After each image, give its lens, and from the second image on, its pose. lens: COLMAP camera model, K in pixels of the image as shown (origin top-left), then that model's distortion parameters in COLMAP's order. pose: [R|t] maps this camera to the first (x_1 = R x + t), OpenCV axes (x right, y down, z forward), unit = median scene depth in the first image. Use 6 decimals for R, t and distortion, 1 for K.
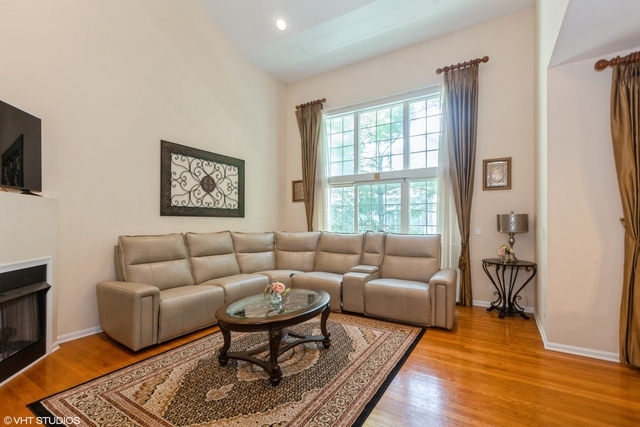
lens RADIAL K [[292.6, 0, 315.0], [0, 292.6, 223.5], [0, 0, 1]] dist [0.005784, 0.000435]
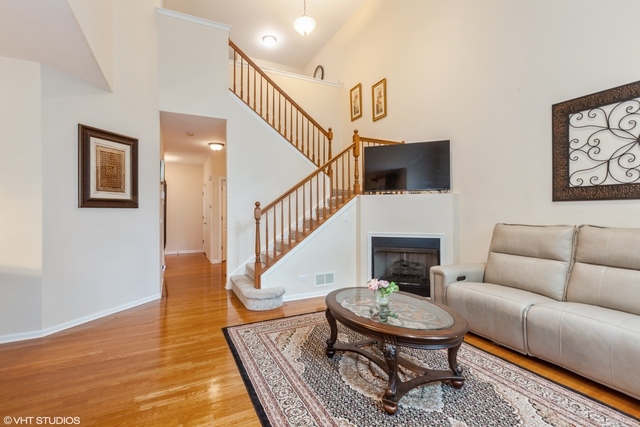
lens RADIAL K [[292.6, 0, 318.9], [0, 292.6, 209.5], [0, 0, 1]] dist [0.005784, 0.000435]
pose [[-0.516953, -0.000817, -0.856013, 0.460625], [-0.000340, 1.000000, -0.000750, -0.003704], [0.856014, -0.000097, -0.516953, 0.846286]]
